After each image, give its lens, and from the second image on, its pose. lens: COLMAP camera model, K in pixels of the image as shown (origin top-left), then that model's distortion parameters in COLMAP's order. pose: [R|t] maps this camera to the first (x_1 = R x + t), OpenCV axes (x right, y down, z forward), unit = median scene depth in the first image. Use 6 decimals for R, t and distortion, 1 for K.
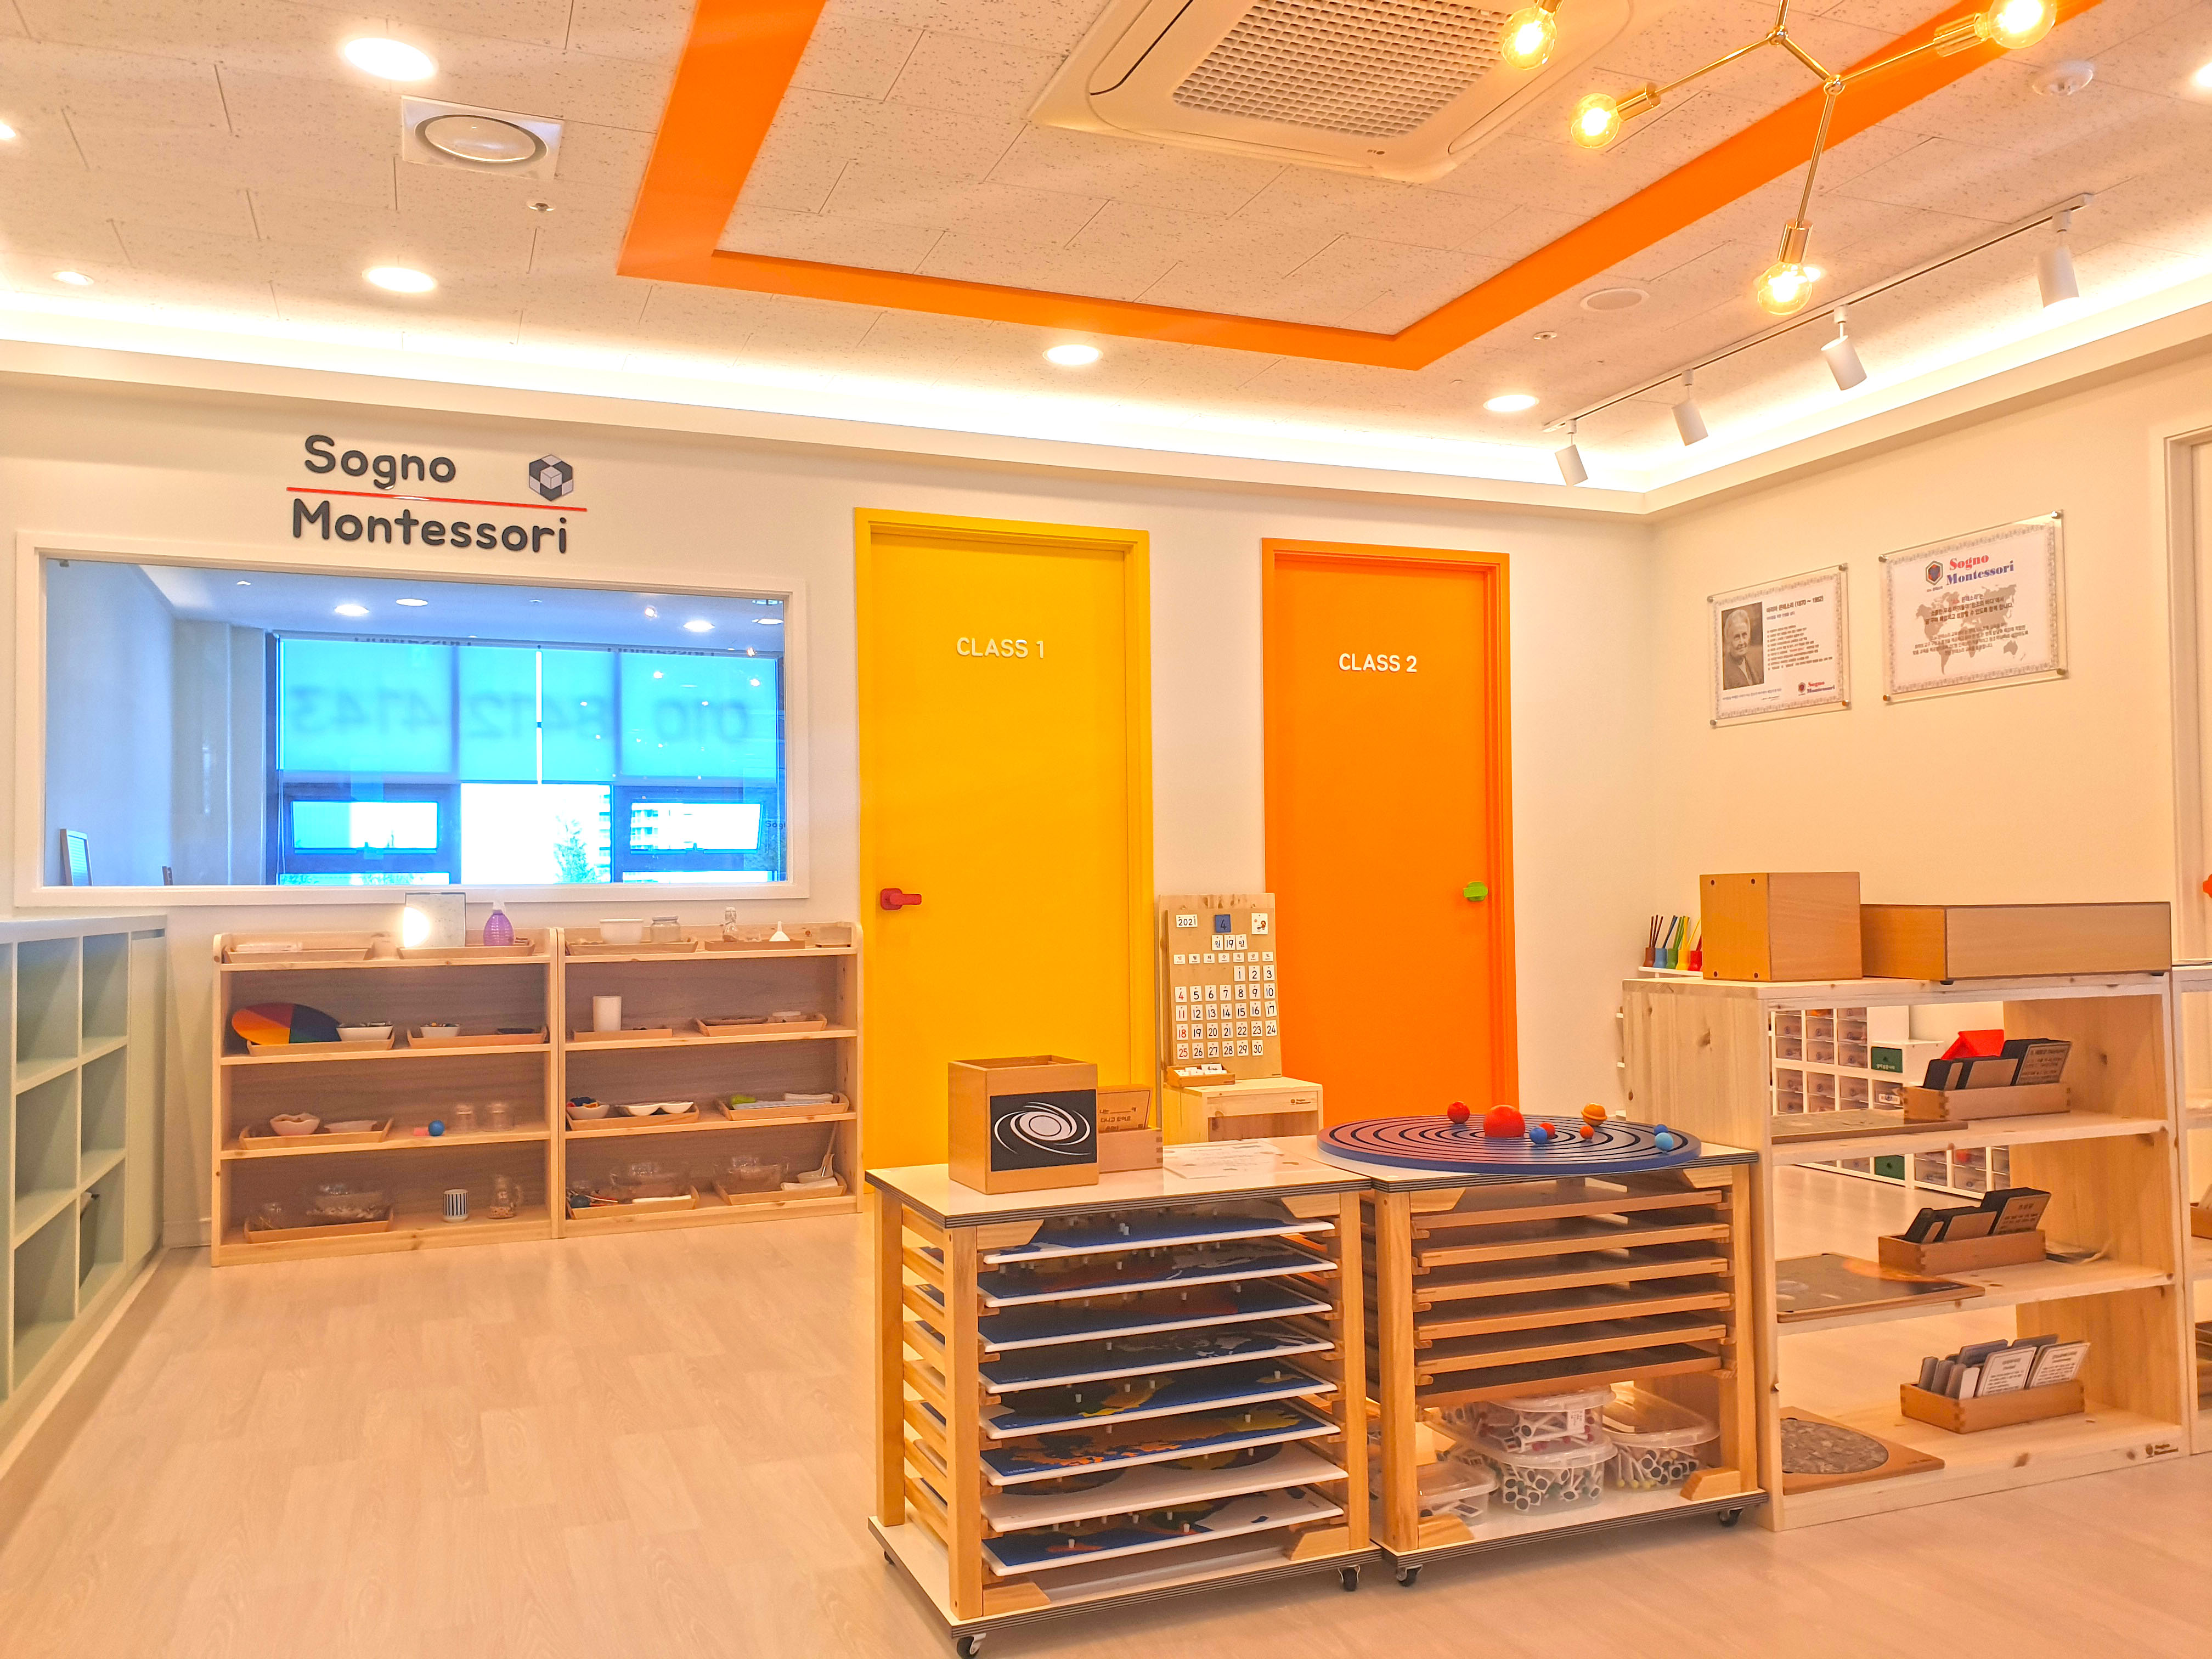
lens RADIAL K [[1643.9, 0, 1114.4], [0, 1643.9, 836.3], [0, 0, 1]] dist [0.008032, -0.022597]
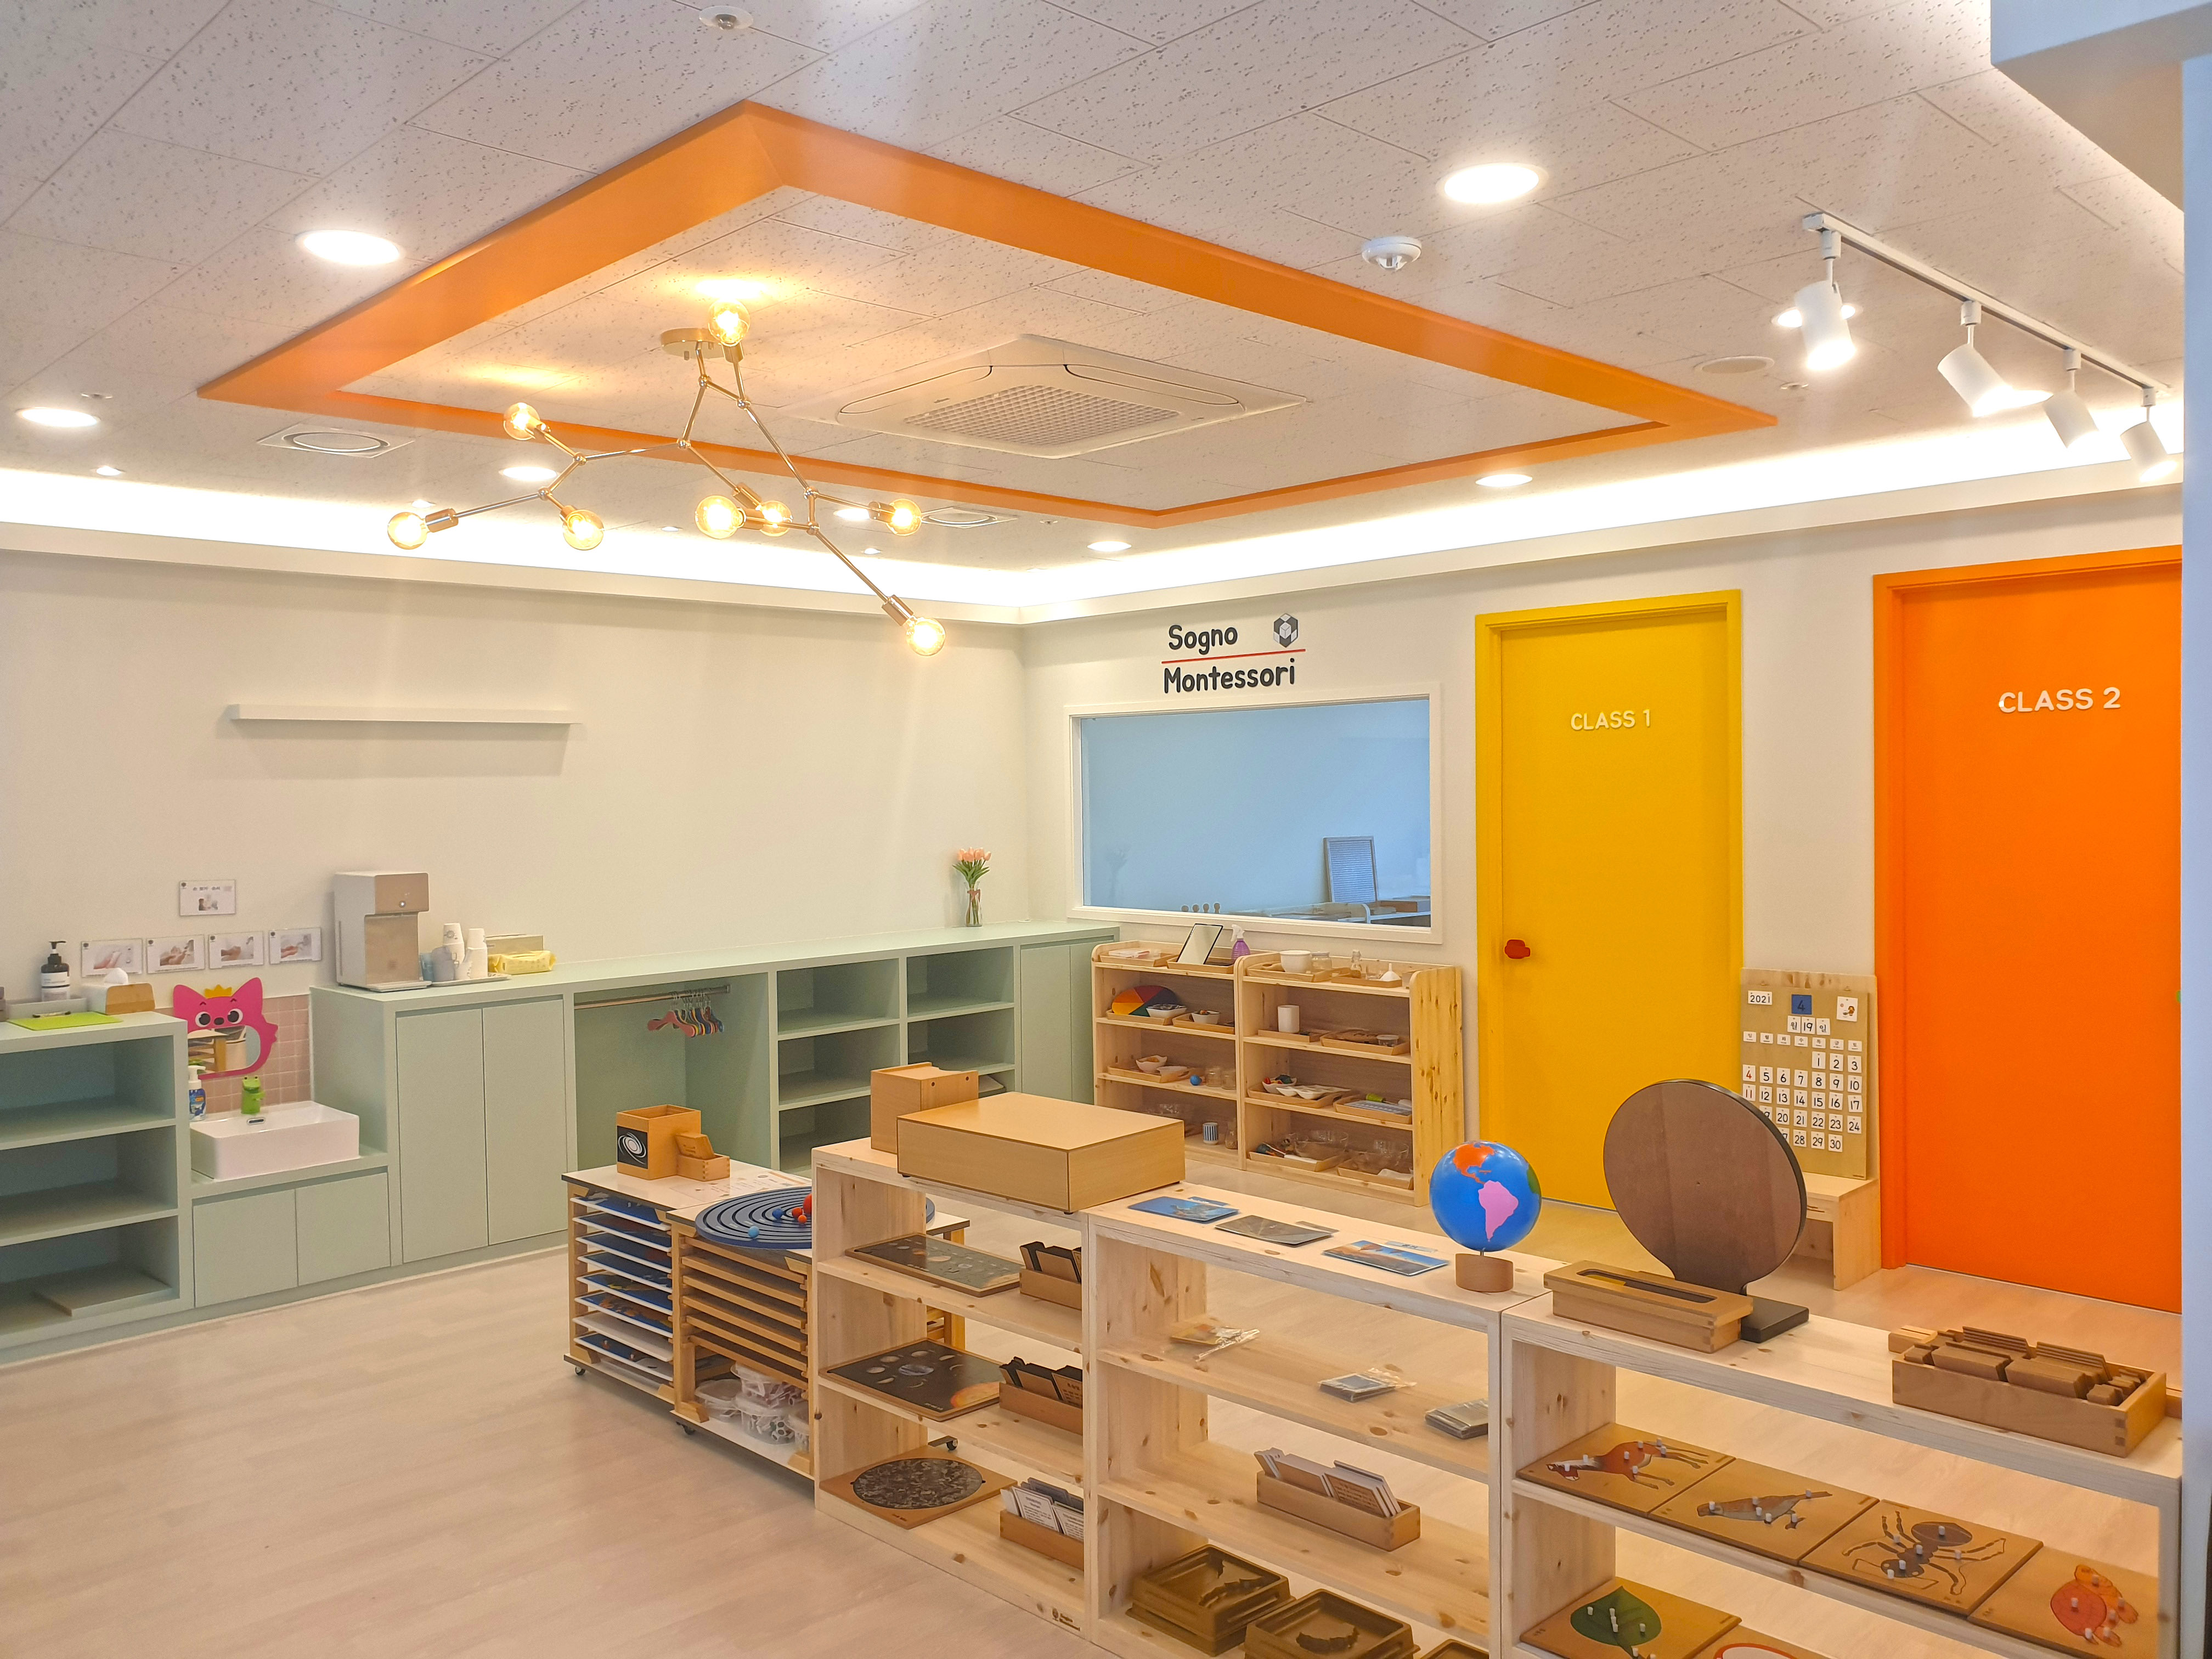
lens RADIAL K [[1643.9, 0, 1088.8], [0, 1643.9, 823.5], [0, 0, 1]] dist [0.008032, -0.022597]
pose [[0.375196, 0.027802, -0.926529, 1.236853], [0.046856, 0.997703, 0.048912, -0.182133], [0.925761, -0.061765, 0.373031, 0.444789]]
